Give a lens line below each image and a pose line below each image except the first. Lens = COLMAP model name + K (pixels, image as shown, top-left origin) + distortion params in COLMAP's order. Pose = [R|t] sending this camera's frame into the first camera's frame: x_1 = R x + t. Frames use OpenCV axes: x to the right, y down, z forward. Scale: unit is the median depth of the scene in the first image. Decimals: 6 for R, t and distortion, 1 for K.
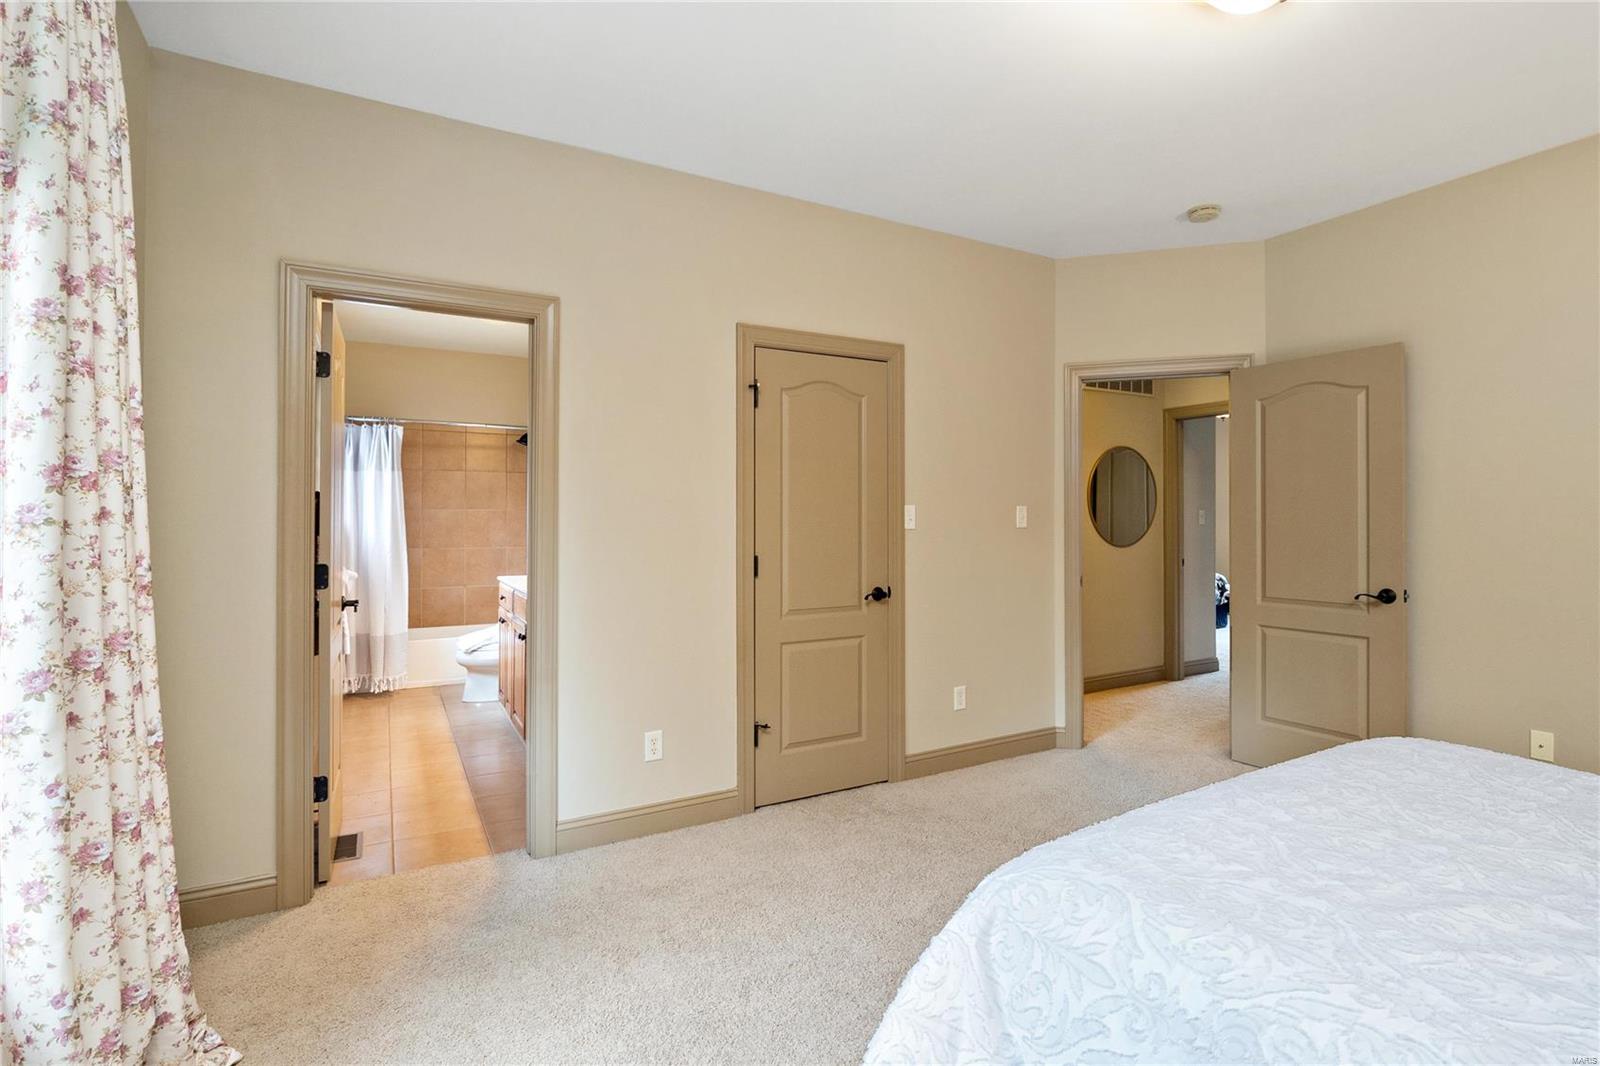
lens RADIAL K [[762.5, 0, 797.0], [0, 762.5, 525.6], [0, 0, 1]] dist [-0.020731, -0.000179]
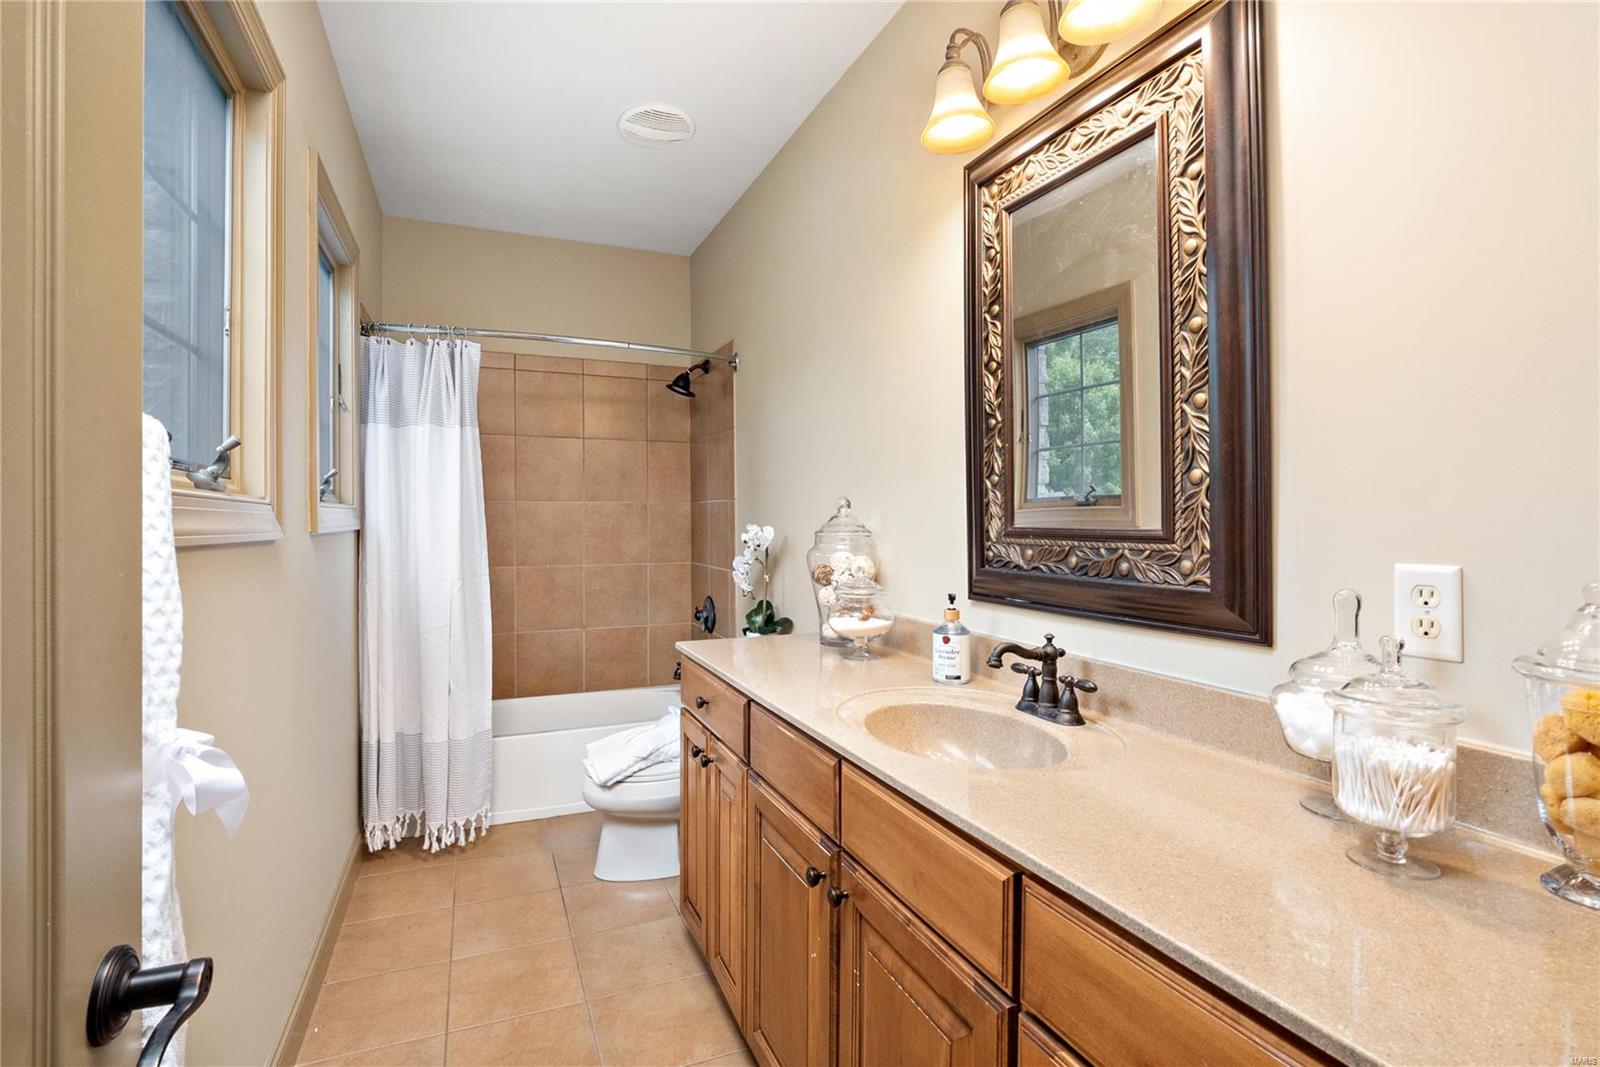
lens RADIAL K [[762.5, 0, 804.2], [0, 762.5, 529.9], [0, 0, 1]] dist [-0.020731, -0.000179]
pose [[0.996155, -0.003103, -0.087556, -0.244494], [0.003586, 0.999979, 0.005358, -0.001424], [0.087538, -0.005651, 0.996145, 0.483102]]
